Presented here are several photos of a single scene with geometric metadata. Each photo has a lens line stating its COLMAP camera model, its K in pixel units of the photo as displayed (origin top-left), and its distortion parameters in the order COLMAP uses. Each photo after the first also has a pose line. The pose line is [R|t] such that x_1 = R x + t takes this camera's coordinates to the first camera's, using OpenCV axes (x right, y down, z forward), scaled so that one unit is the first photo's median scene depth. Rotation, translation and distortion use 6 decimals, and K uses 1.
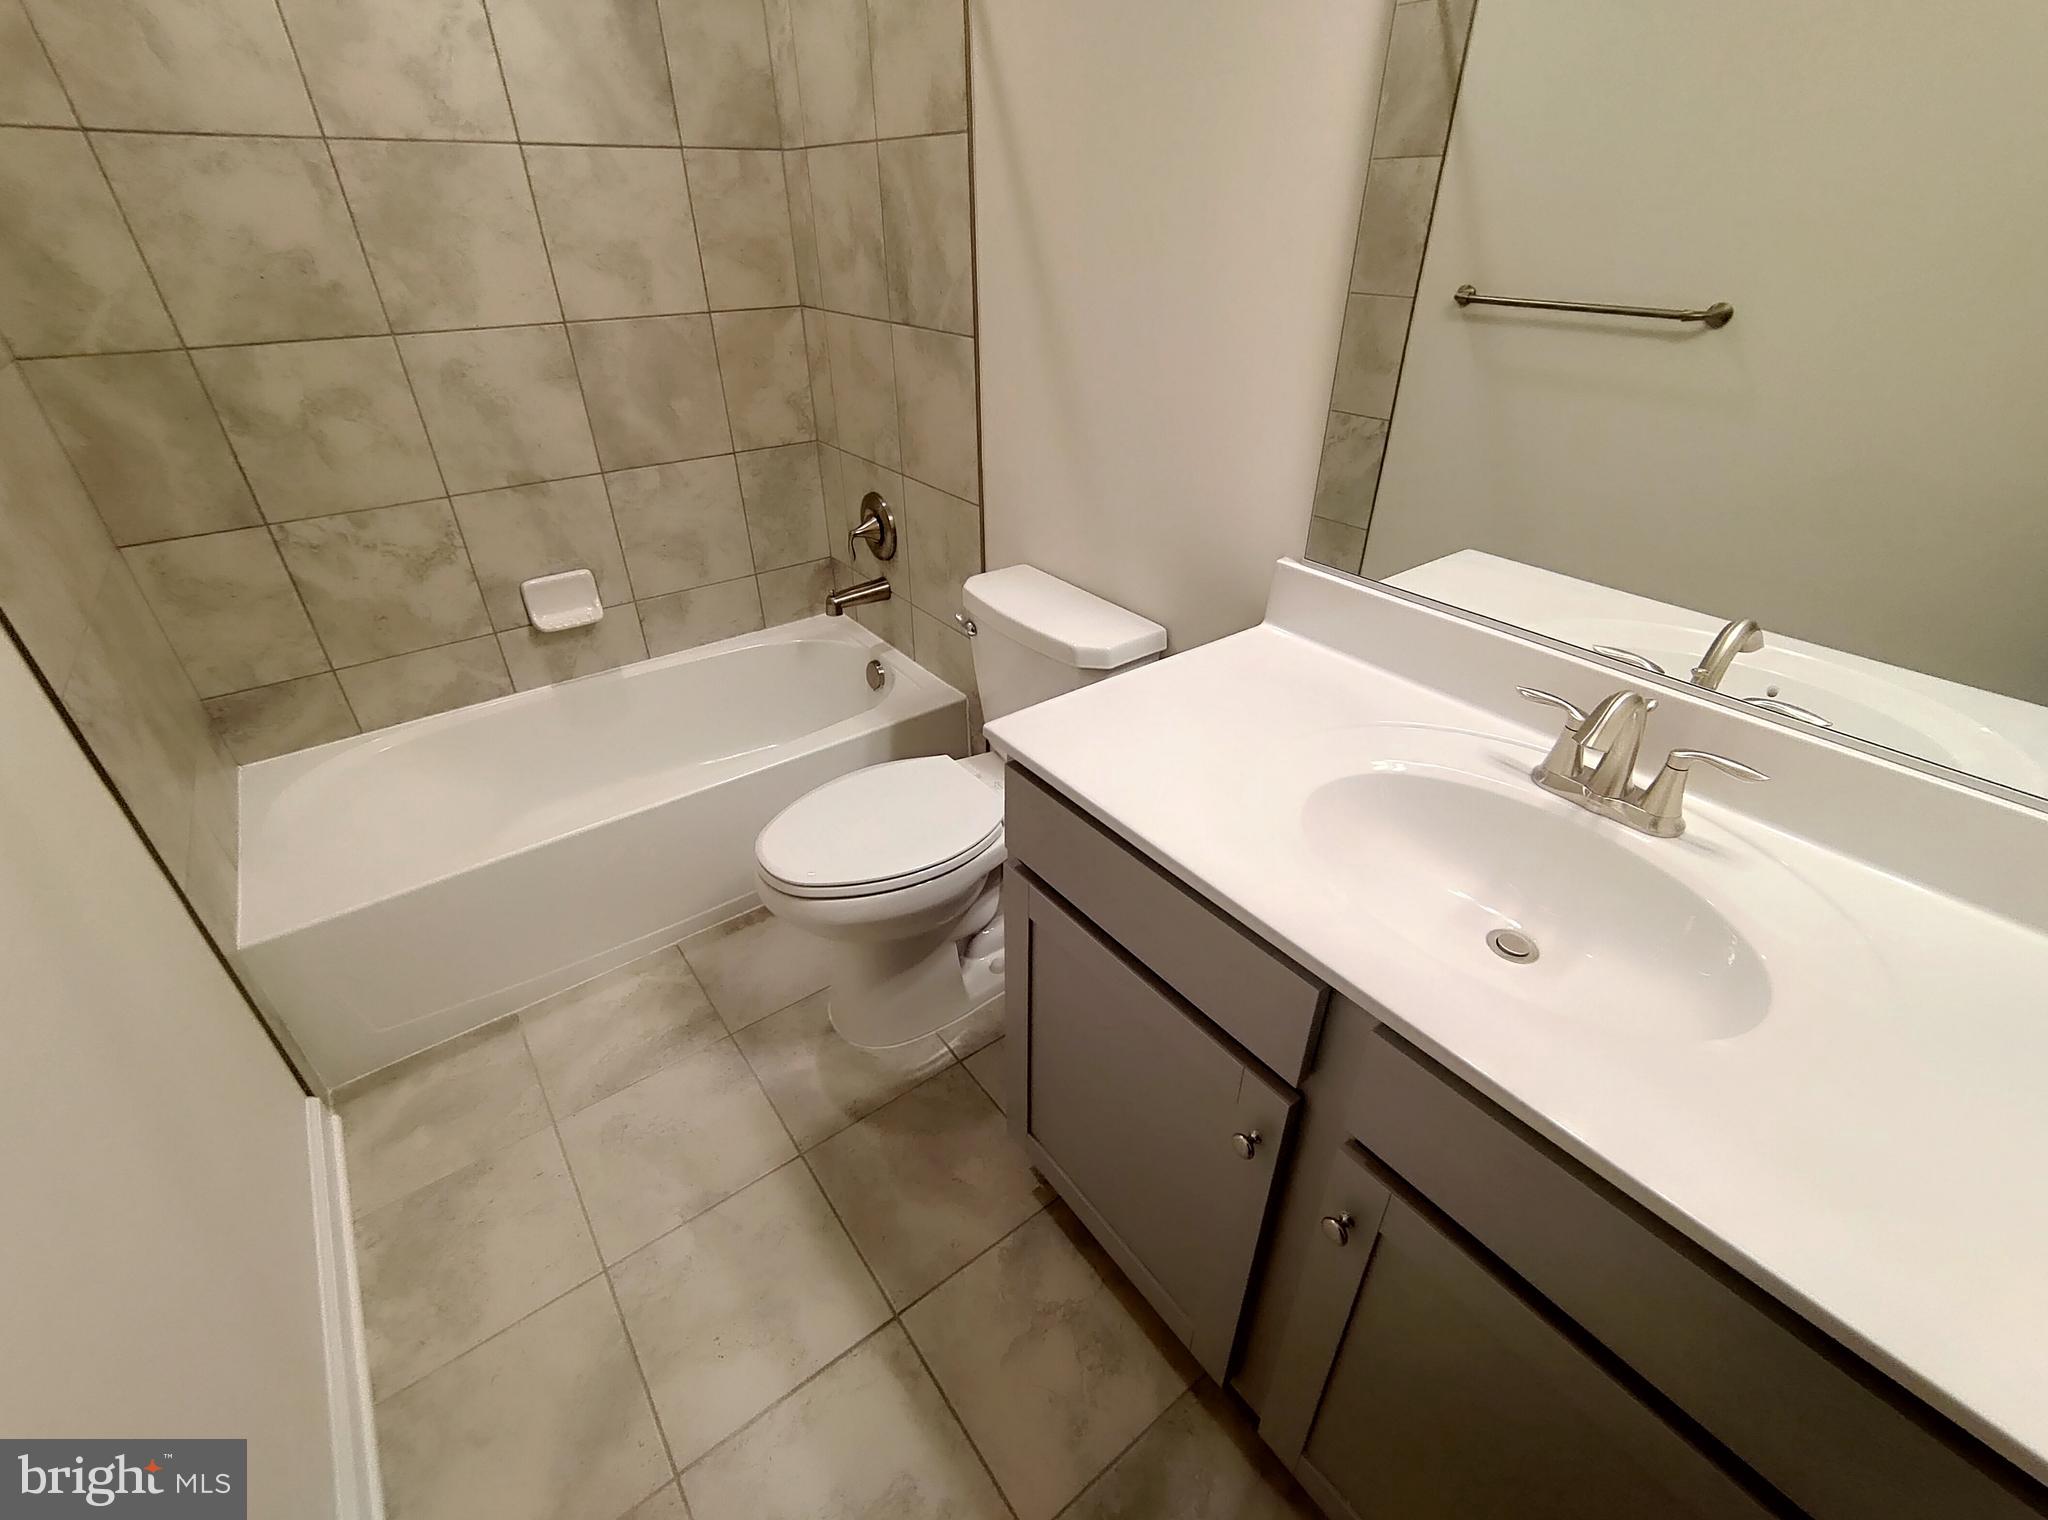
lens RADIAL K [[894.2, 0, 1030.6], [0, 894.2, 757.7], [0, 0, 1]] dist [-0.001021, 0.000260]
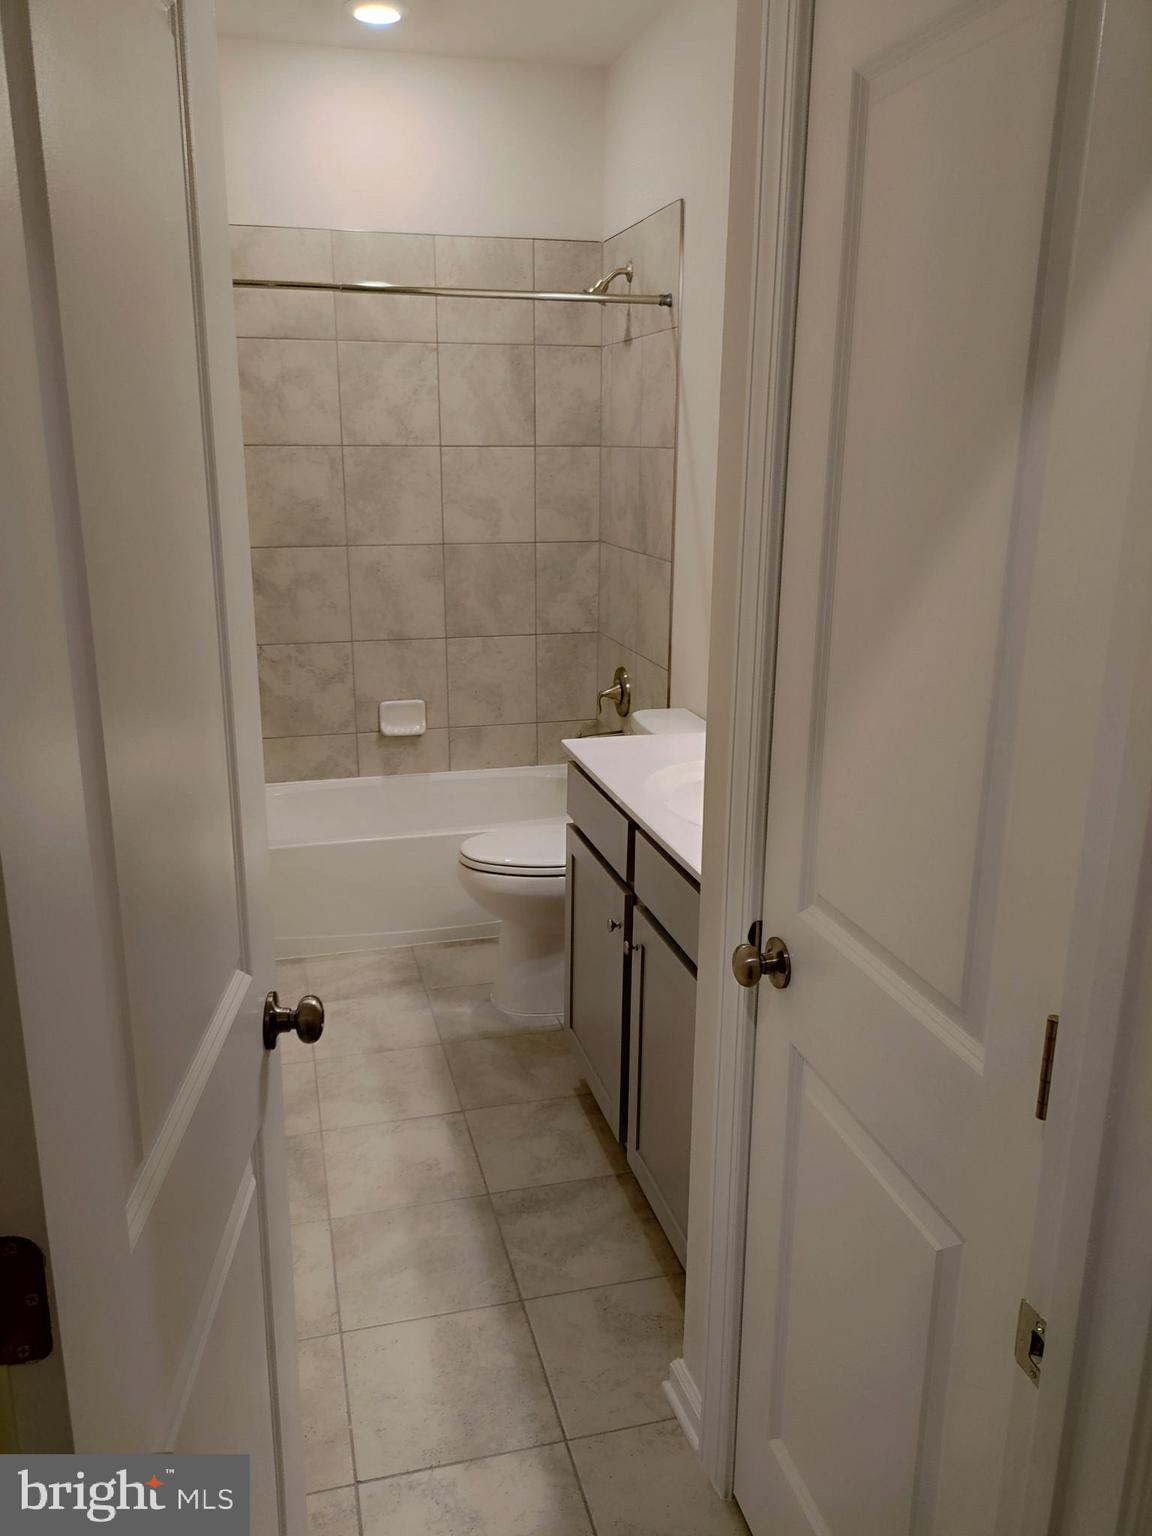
lens RADIAL K [[1188.1, 0, 584.4], [0, 1188.1, 769.3], [0, 0, 1]] dist [0.068015, -0.079119]
pose [[0.927398, 0.106353, -0.358639, 0.489482], [-0.203364, 0.948020, -0.244745, 0.342142], [0.313968, 0.299910, 0.900821, -0.673645]]
